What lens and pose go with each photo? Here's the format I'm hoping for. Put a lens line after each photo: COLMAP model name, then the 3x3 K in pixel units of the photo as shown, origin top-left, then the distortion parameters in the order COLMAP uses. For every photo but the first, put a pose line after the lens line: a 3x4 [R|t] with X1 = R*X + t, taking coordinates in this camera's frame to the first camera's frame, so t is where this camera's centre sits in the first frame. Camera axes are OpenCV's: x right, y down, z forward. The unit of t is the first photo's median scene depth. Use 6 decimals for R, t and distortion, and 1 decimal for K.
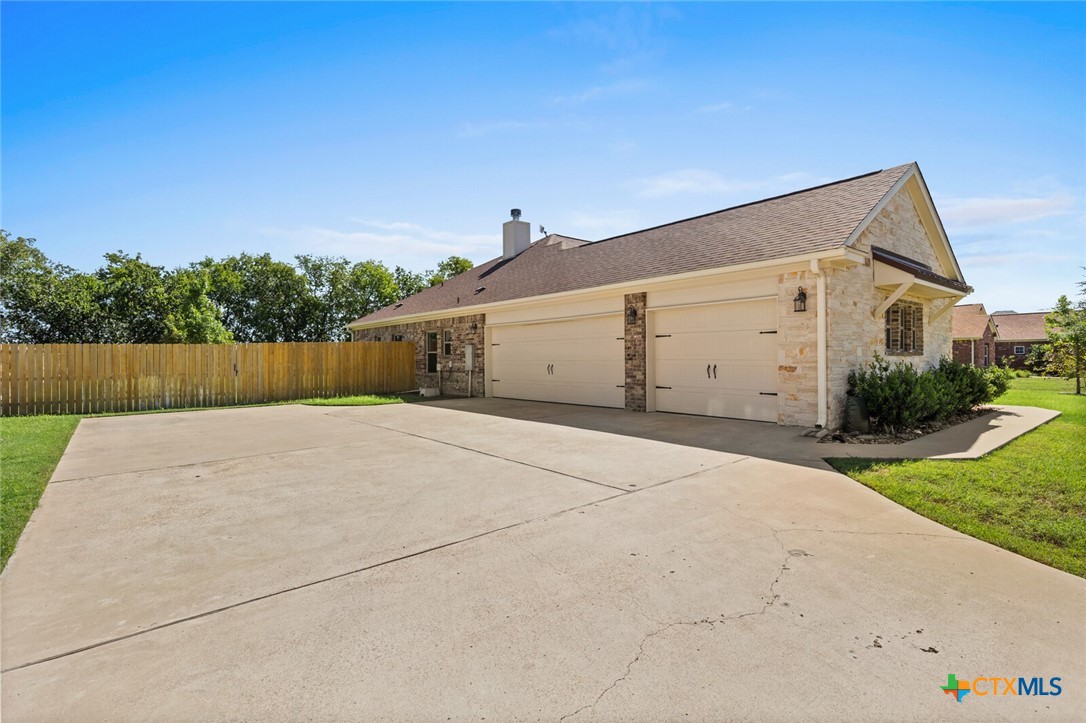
lens RADIAL K [[521.4, 0, 544.5], [0, 521.4, 360.4], [0, 0, 1]] dist [-0.002333, -0.000302]
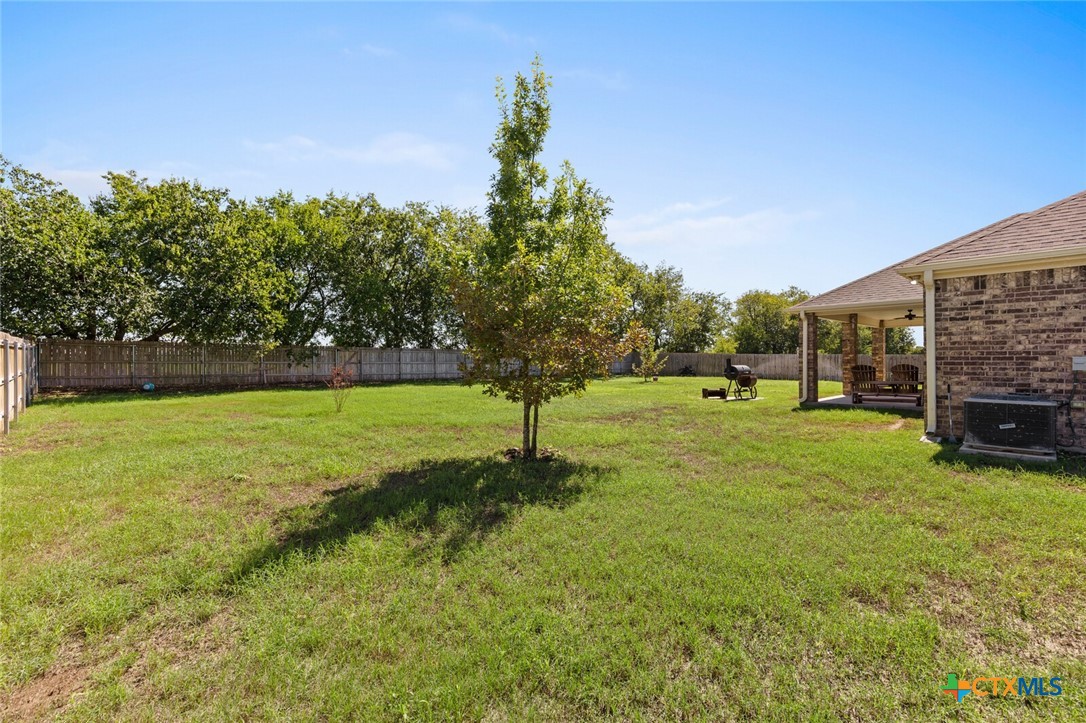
lens RADIAL K [[494.4, 0, 541.7], [0, 494.4, 358.8], [0, 0, 1]] dist [0.017310, 0.000211]
pose [[0.997944, 0.006576, 0.063753, -0.436144], [-0.006563, 0.999978, -0.000416, -0.004418], [-0.063754, -0.000003, 0.997966, 0.456496]]
